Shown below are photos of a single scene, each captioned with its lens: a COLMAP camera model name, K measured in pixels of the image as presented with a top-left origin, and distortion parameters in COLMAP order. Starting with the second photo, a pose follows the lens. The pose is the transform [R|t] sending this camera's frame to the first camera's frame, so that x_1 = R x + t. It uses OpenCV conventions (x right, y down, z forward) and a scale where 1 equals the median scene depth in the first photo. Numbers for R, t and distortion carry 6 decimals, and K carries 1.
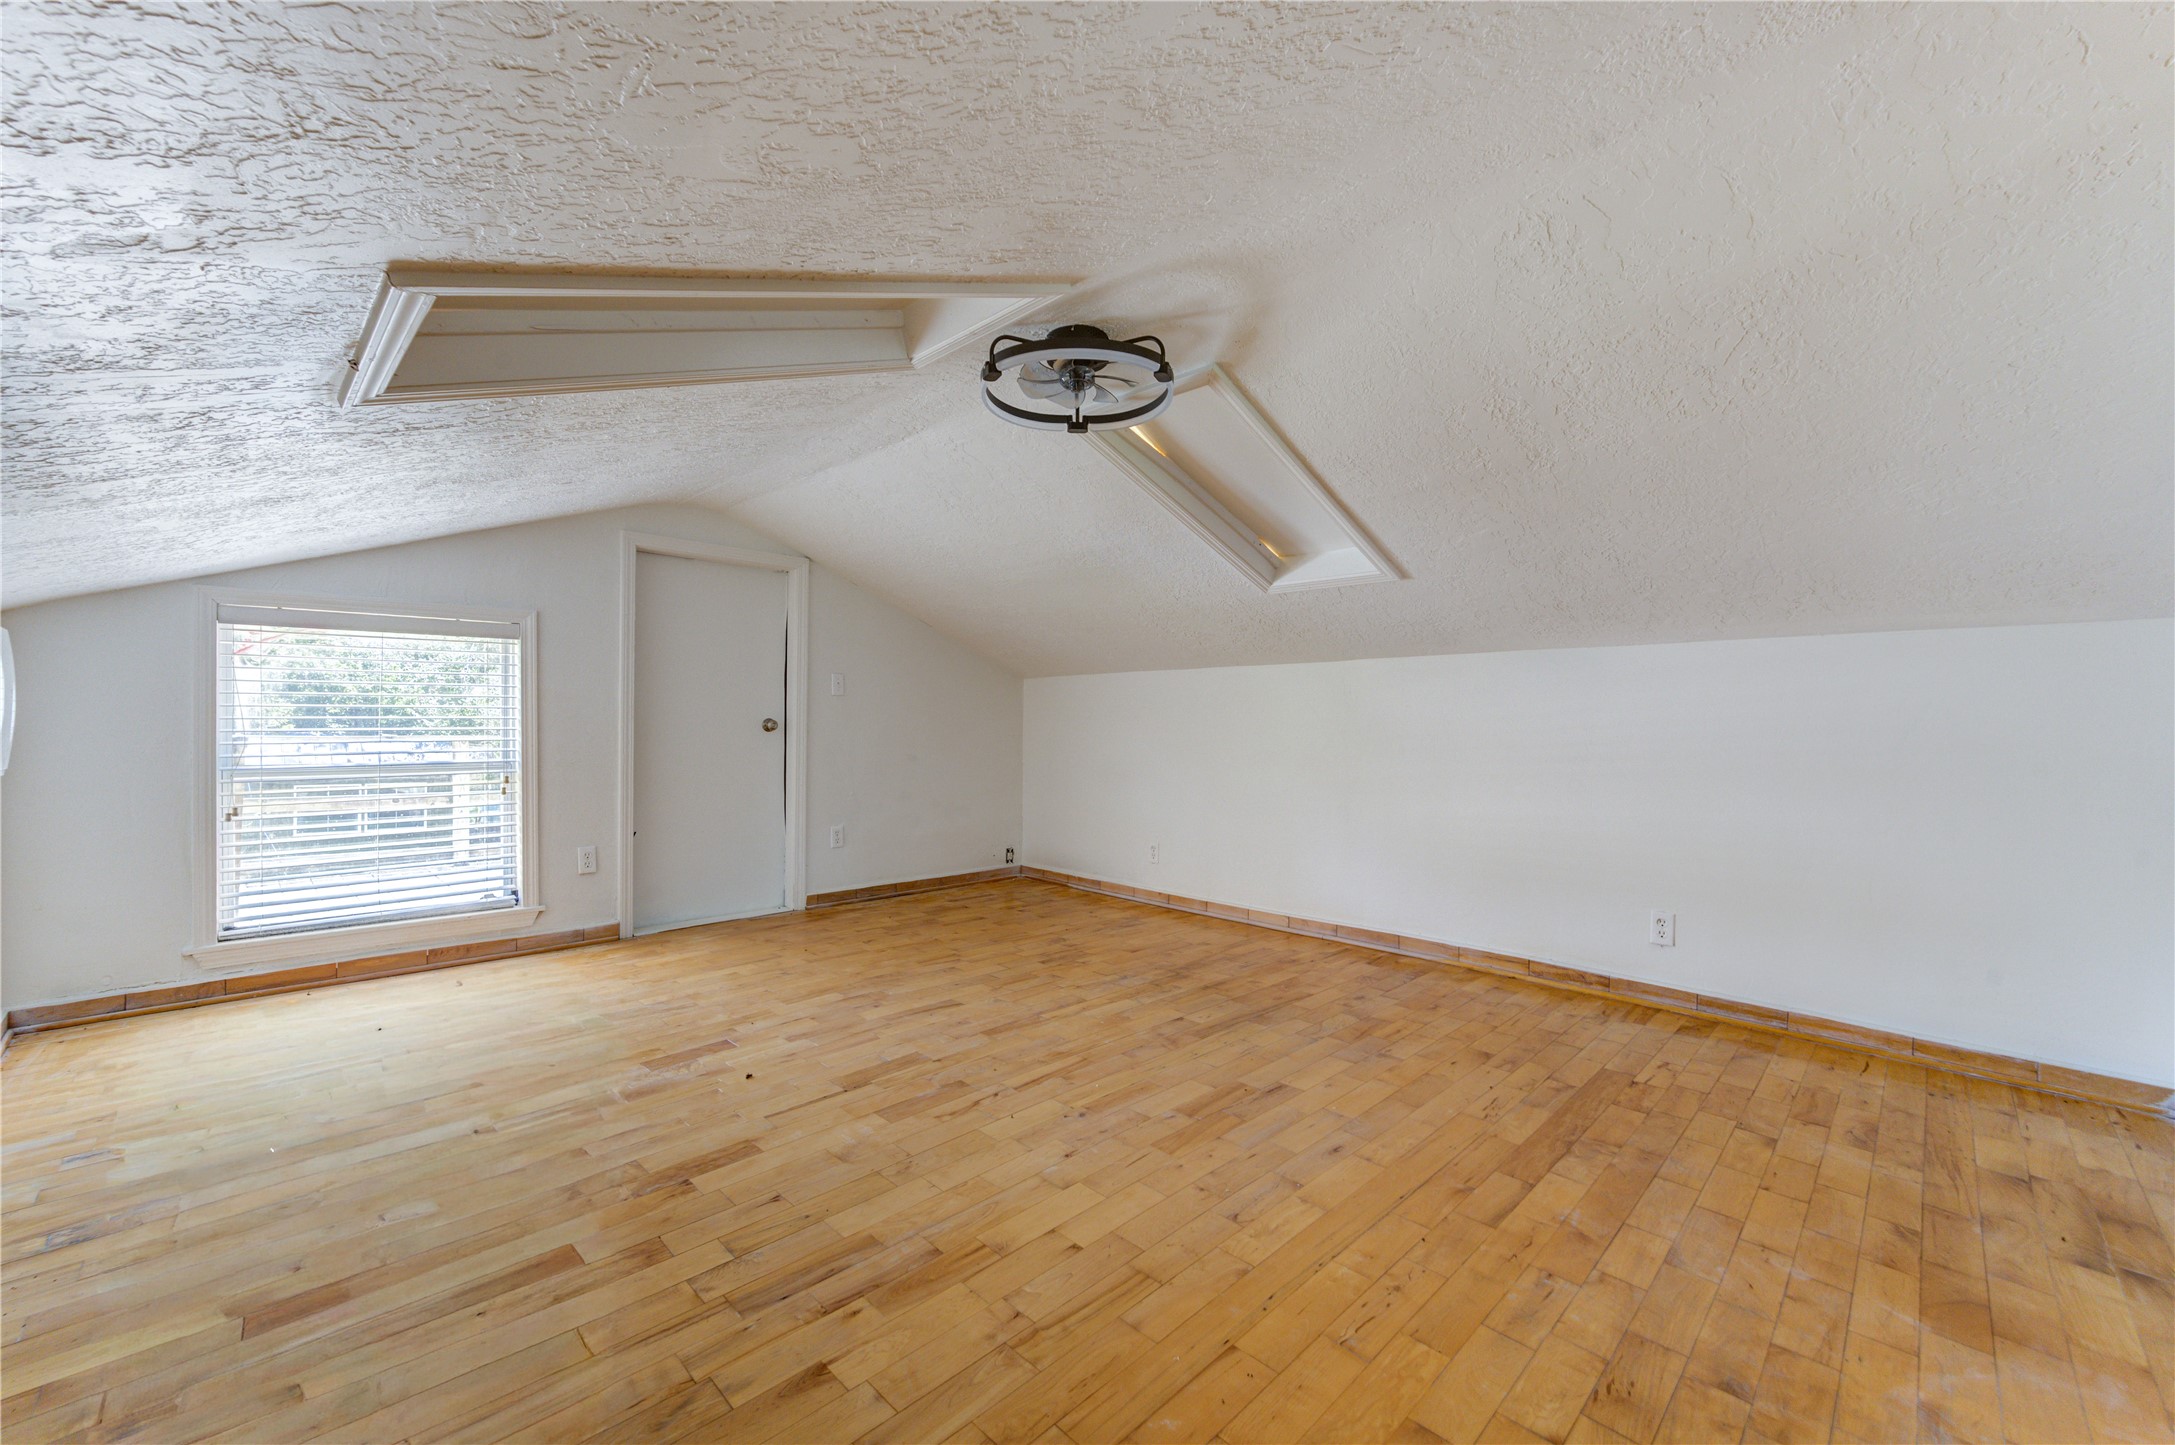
lens RADIAL K [[851.1, 0, 1095.3], [0, 851.1, 735.2], [0, 0, 1]] dist [0.001724, -0.000026]
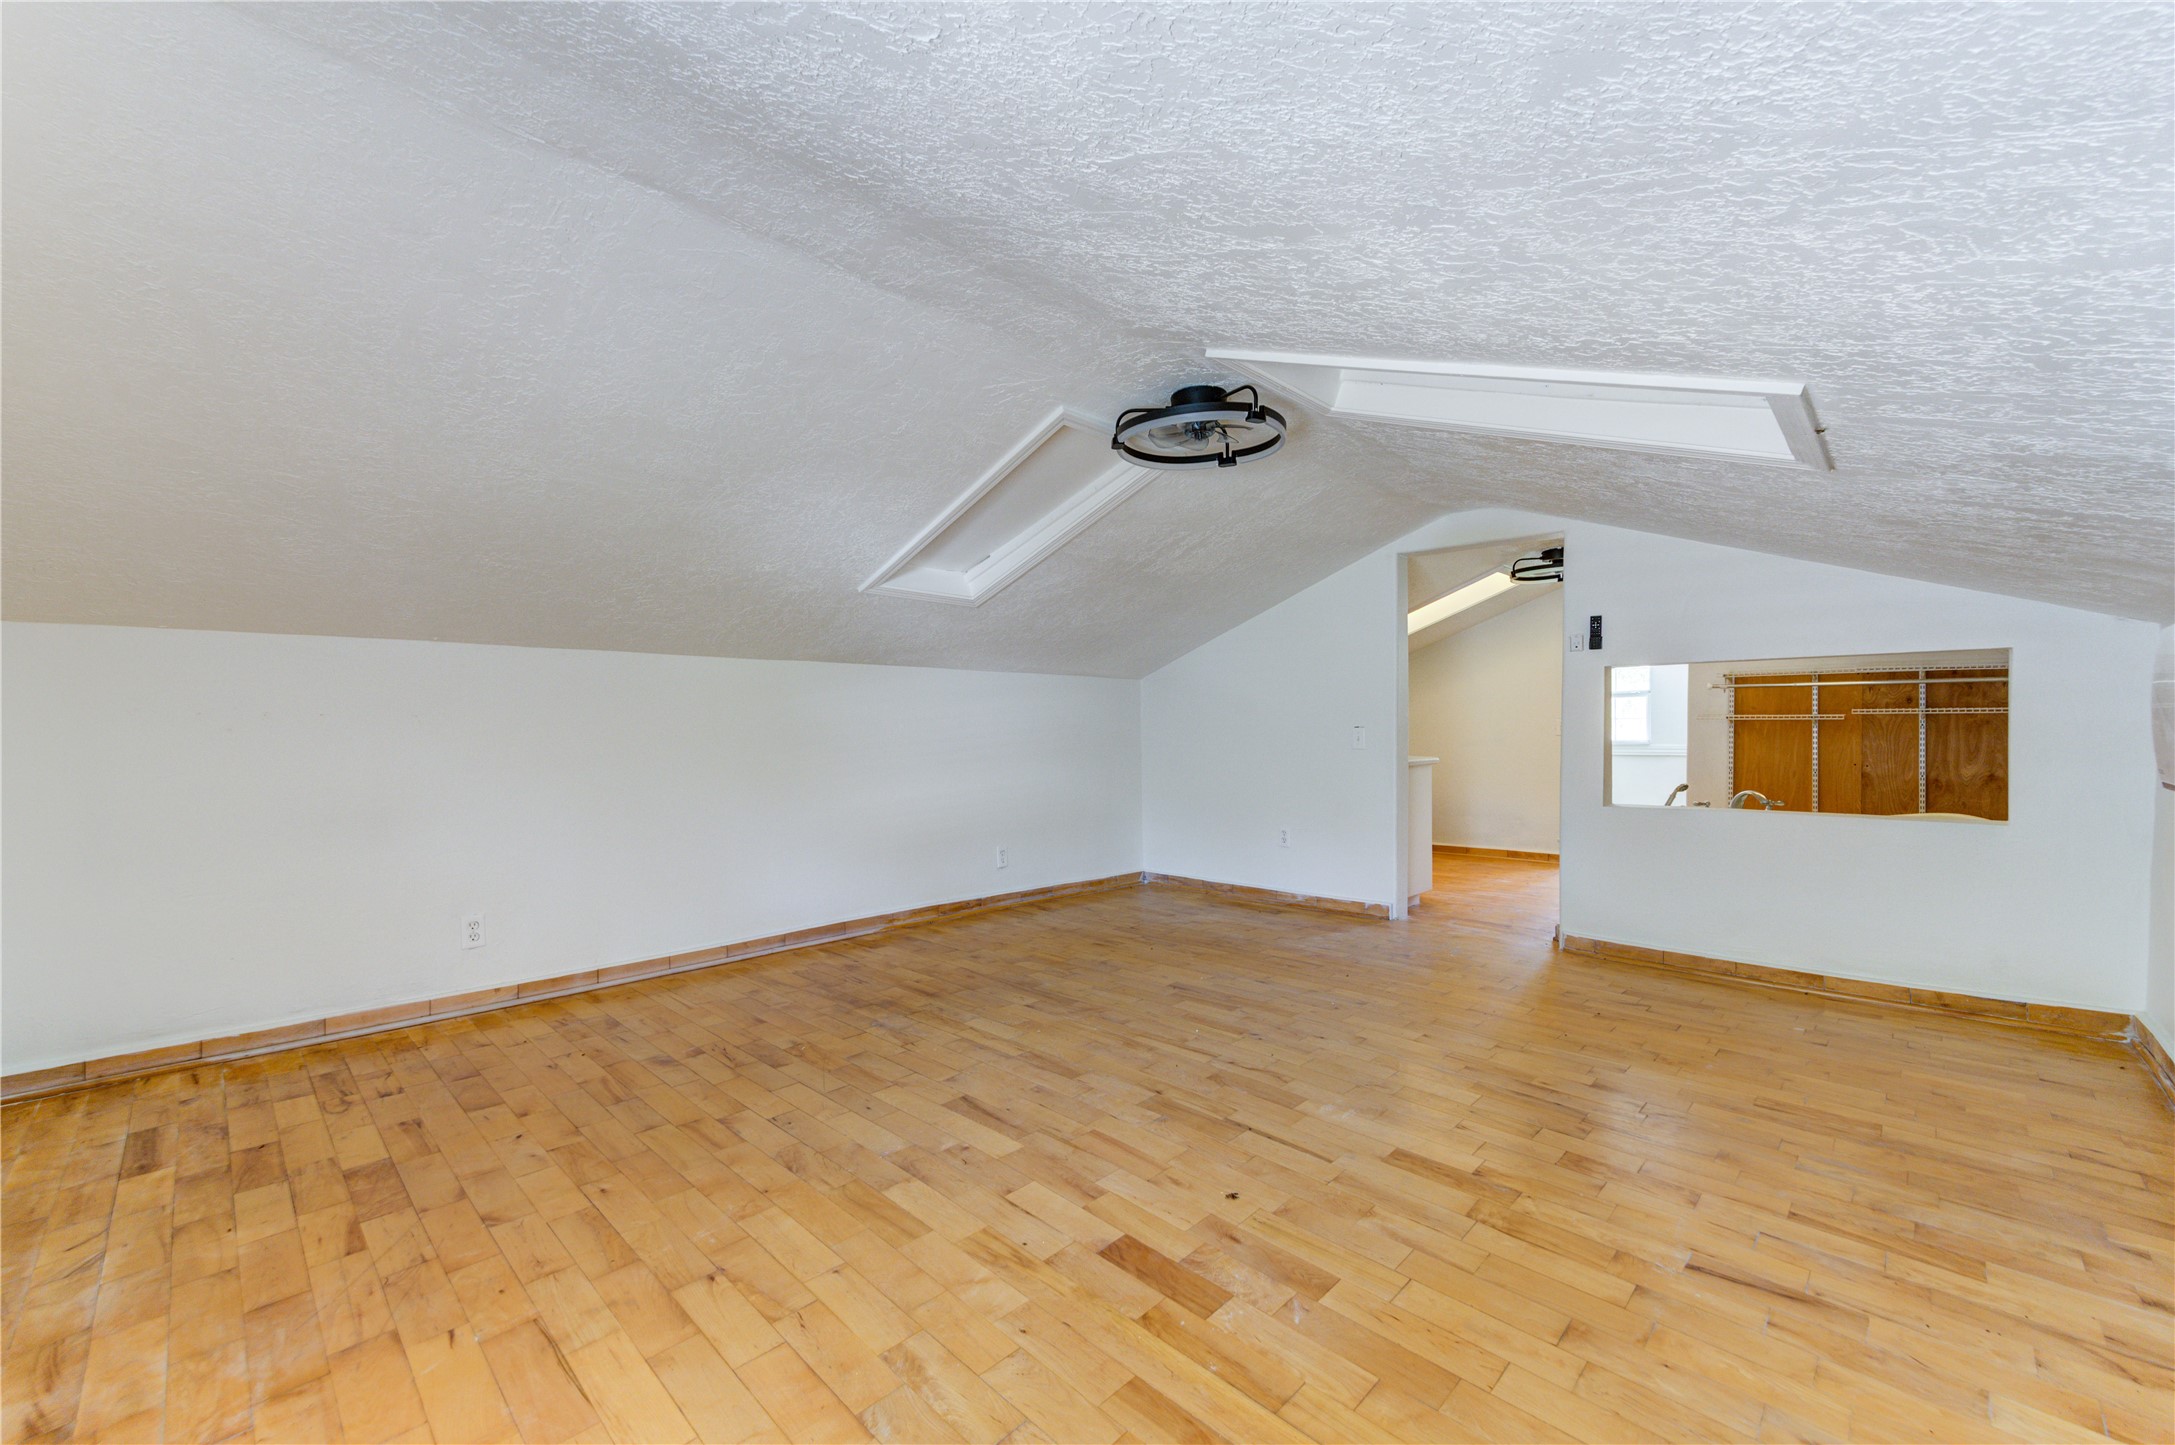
lens RADIAL K [[861.0, 0, 1081.9], [0, 861.0, 720.8], [0, 0, 1]] dist [0.000855, -0.000089]
pose [[0.004017, -0.003295, 0.999987, -0.905577], [0.013404, 0.999905, 0.003241, -0.019968], [-0.999902, 0.013390, 0.004061, 0.870526]]
